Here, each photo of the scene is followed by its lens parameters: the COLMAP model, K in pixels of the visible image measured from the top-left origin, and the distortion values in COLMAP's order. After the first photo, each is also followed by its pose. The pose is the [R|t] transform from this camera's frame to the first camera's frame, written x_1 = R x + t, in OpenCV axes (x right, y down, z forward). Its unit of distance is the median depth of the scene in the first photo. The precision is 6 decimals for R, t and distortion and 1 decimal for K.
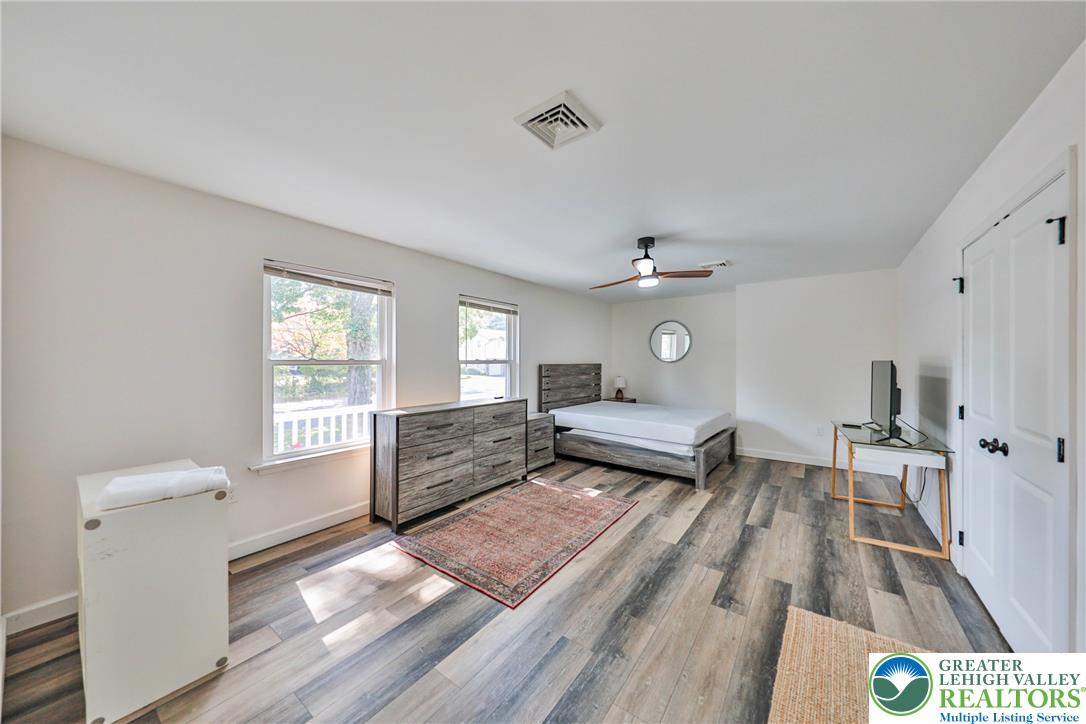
lens RADIAL K [[370.4, 0, 550.5], [0, 370.4, 350.6], [0, 0, 1]] dist [0.001007, -0.000308]
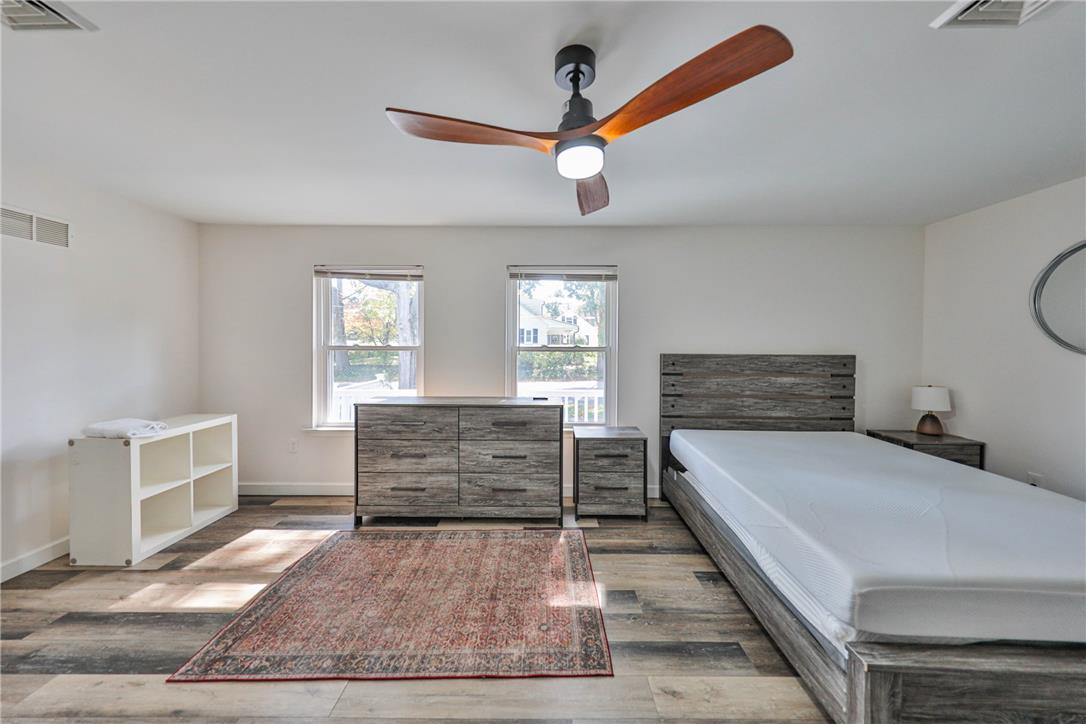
lens RADIAL K [[370.4, 0, 550.5], [0, 370.4, 350.6], [0, 0, 1]] dist [0.001007, -0.000308]
pose [[0.576303, 0.005562, -0.817217, 0.542508], [0.017695, 0.999657, 0.019282, 0.022825], [0.817045, -0.025573, 0.576007, 0.705035]]
